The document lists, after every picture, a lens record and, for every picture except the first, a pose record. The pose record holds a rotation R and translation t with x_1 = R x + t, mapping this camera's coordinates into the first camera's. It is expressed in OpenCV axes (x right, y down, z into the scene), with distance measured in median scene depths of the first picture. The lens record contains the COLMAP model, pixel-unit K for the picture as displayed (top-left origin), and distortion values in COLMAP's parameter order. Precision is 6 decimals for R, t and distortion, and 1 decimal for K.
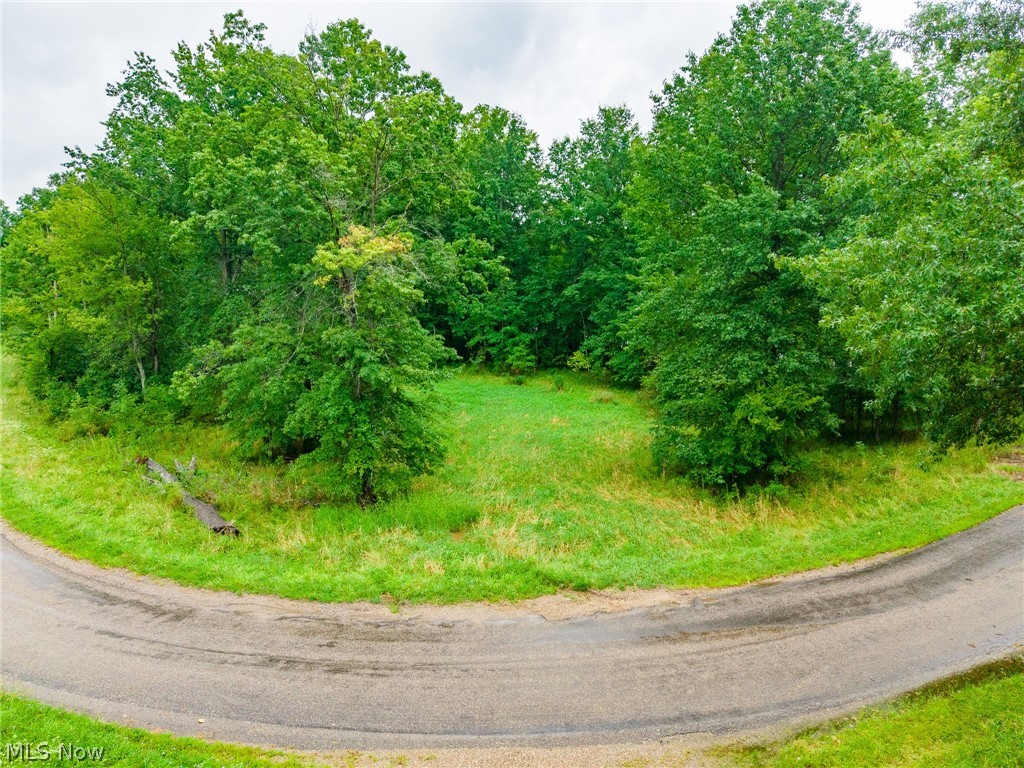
lens RADIAL K [[678.1, 0, 514.4], [0, 678.1, 380.9], [0, 0, 1]] dist [0.027417, -0.029571]
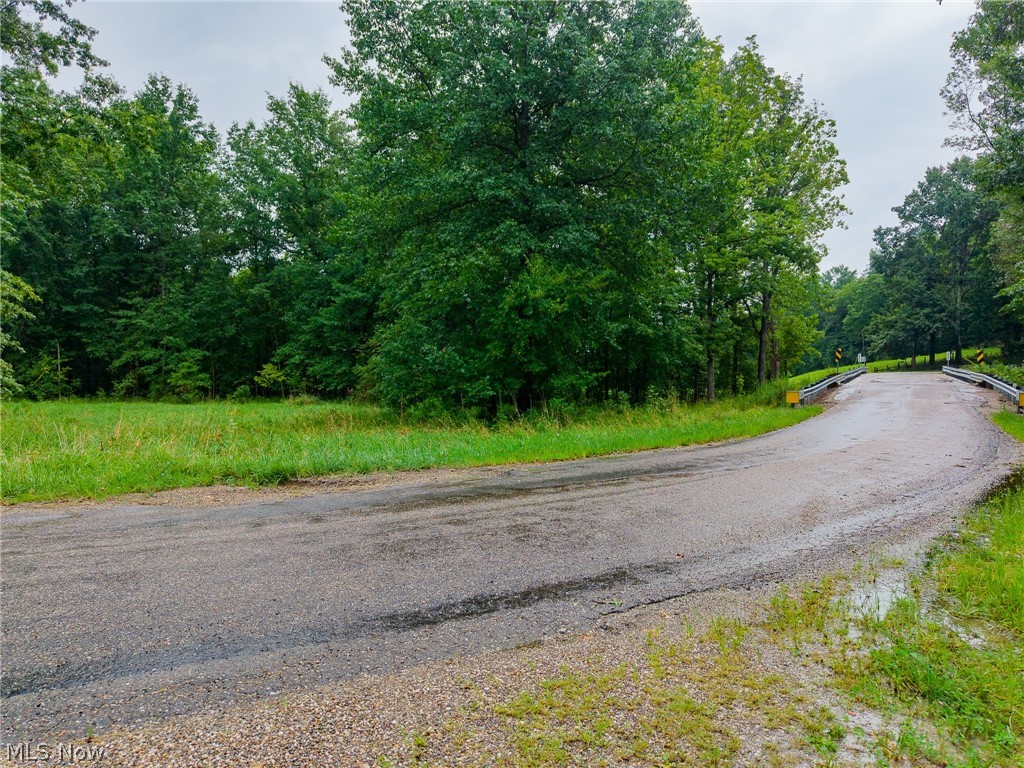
lens RADIAL K [[678.1, 0, 514.9], [0, 678.1, 373.1], [0, 0, 1]] dist [0.027417, -0.029571]
pose [[0.905330, 0.000752, 0.424708, 0.028244], [0.066372, 0.987461, -0.143230, 0.174675], [-0.419490, 0.157860, 0.893929, 0.292400]]
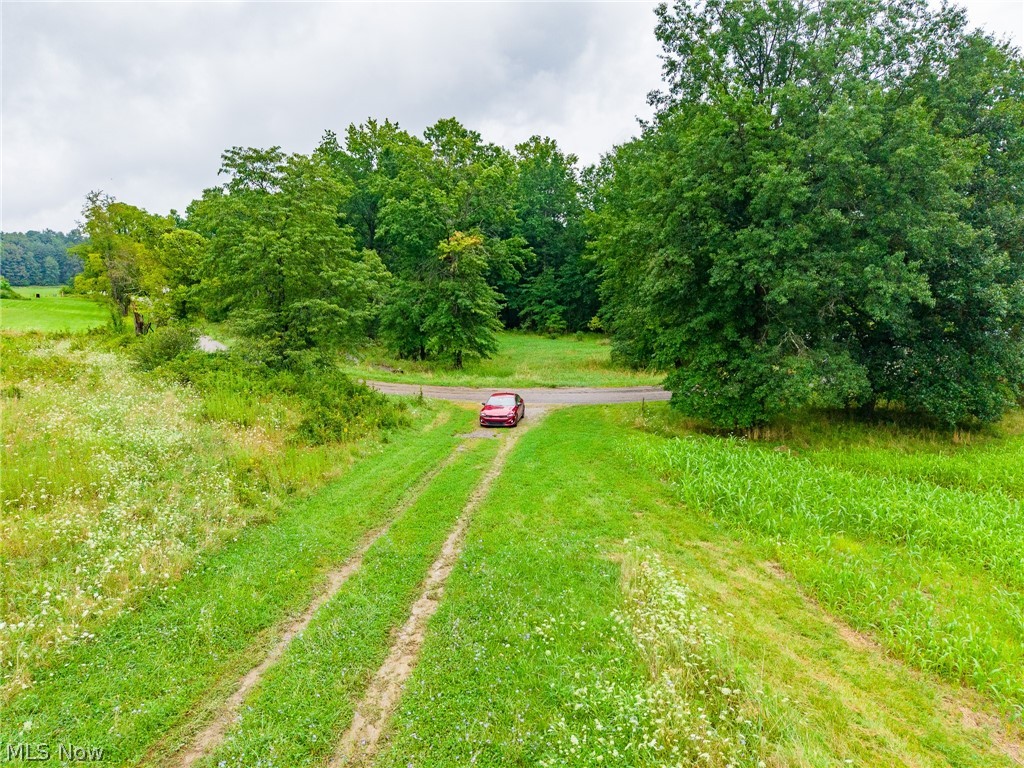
lens RADIAL K [[678.1, 0, 511.4], [0, 678.1, 391.0], [0, 0, 1]] dist [0.027417, -0.029571]
pose [[0.995040, 0.018547, -0.097731, 0.106154], [-0.017133, 0.999736, 0.015283, 0.163045], [0.097989, -0.013532, 0.995096, -0.766922]]
